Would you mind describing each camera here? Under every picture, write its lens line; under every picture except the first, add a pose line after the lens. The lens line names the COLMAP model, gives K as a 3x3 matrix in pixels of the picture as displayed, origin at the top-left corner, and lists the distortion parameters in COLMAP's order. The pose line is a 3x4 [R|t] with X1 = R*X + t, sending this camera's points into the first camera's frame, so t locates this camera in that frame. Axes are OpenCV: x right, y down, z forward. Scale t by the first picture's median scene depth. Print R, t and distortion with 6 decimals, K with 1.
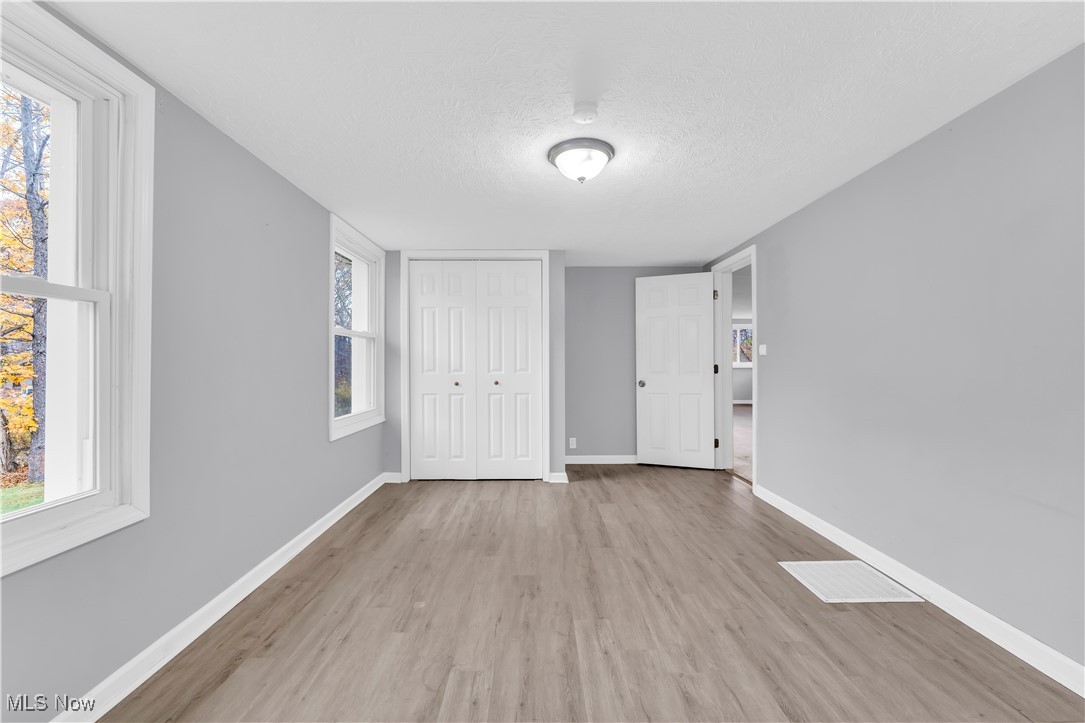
lens RADIAL K [[441.3, 0, 539.6], [0, 441.3, 356.1], [0, 0, 1]] dist [0.000899, 0.000253]
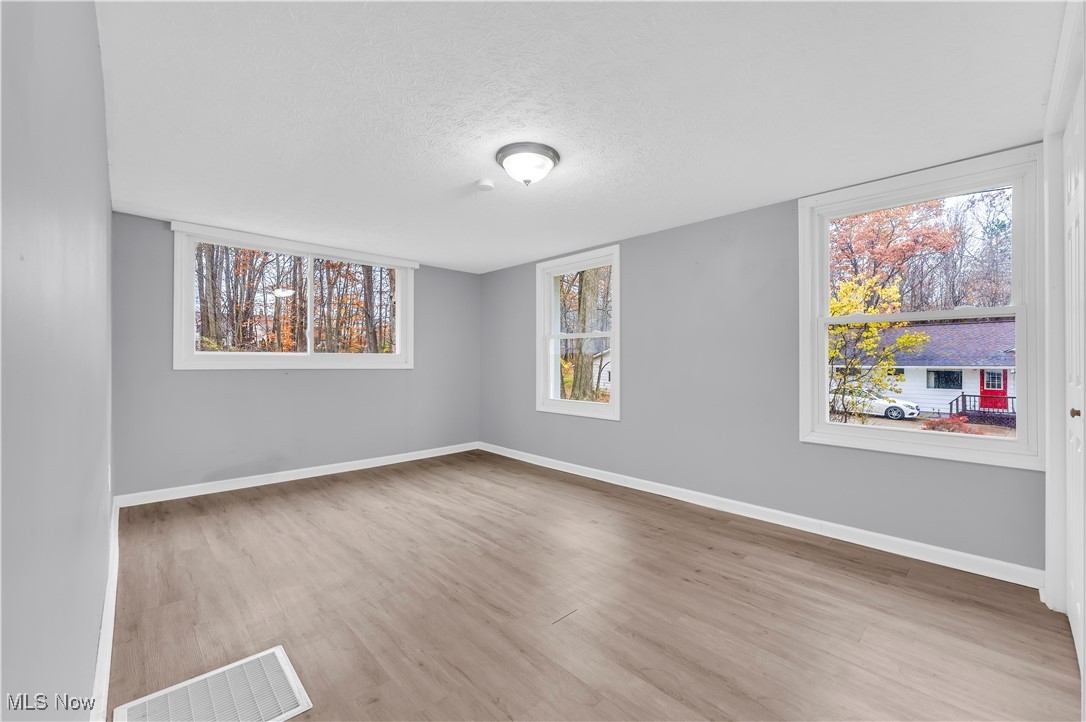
lens RADIAL K [[441.7, 0, 540.4], [0, 441.7, 362.4], [0, 0, 1]] dist [0.000899, 0.000253]
pose [[-0.735201, 0.008681, -0.677794, 0.796488], [0.011673, 0.999932, 0.000145, 0.025780], [0.677749, -0.007805, -0.735252, 1.836174]]
